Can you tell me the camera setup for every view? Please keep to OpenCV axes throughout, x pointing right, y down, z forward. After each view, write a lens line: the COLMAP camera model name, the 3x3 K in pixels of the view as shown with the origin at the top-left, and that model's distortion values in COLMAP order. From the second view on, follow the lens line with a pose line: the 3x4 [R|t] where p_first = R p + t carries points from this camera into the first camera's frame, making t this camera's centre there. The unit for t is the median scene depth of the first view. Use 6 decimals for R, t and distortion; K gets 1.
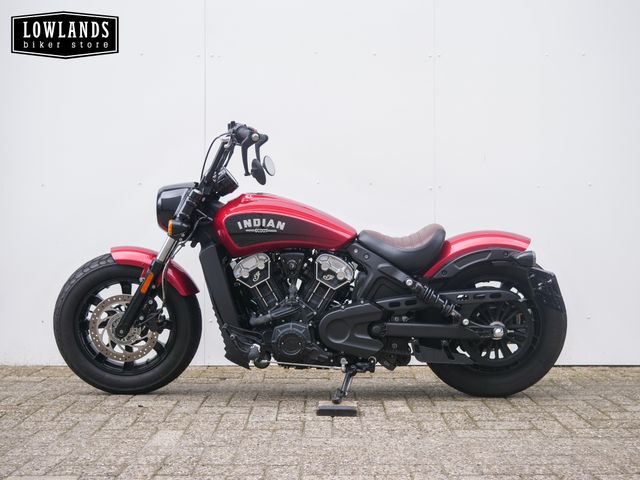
lens RADIAL K [[730.2, 0, 320.0], [0, 730.2, 240.0], [0, 0, 1]] dist [-0.004558, -0.002160]
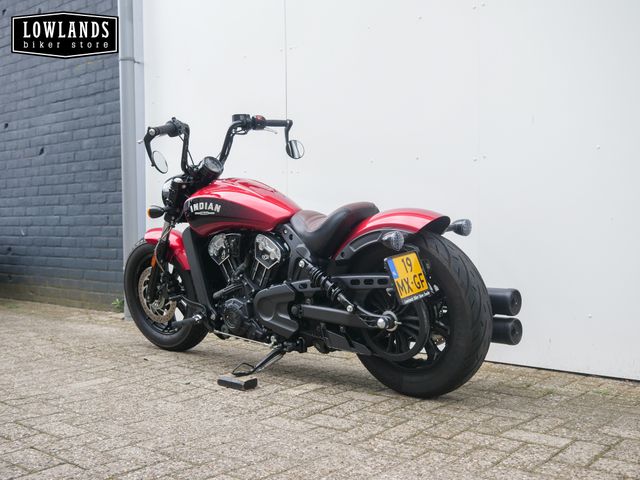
lens RADIAL K [[730.2, 0, 320.0], [0, 730.2, 240.0], [0, 0, 1]] dist [-0.004558, -0.002160]
pose [[0.753299, 0.006839, -0.657642, 0.757308], [0.011164, 0.999669, 0.023184, 0.003959], [0.657583, -0.024806, 0.752973, 0.274362]]
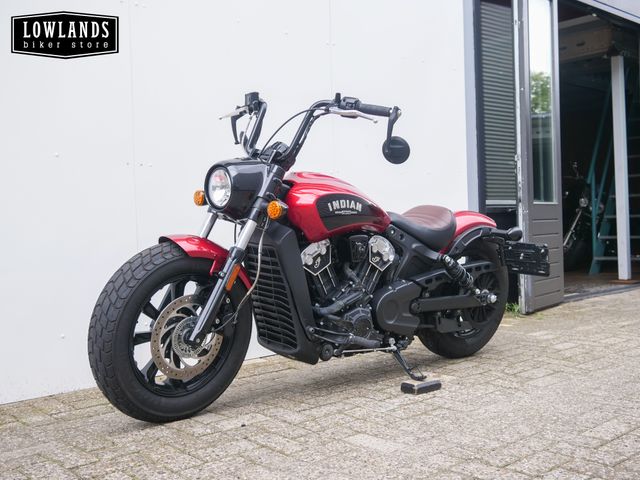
lens RADIAL K [[730.2, 0, 320.0], [0, 730.2, 240.0], [0, 0, 1]] dist [-0.004558, -0.002160]
pose [[0.742966, -0.035839, 0.668369, -0.710949], [0.016498, 0.999243, 0.035241, -0.010862], [-0.669125, -0.015156, 0.742995, 0.319410]]
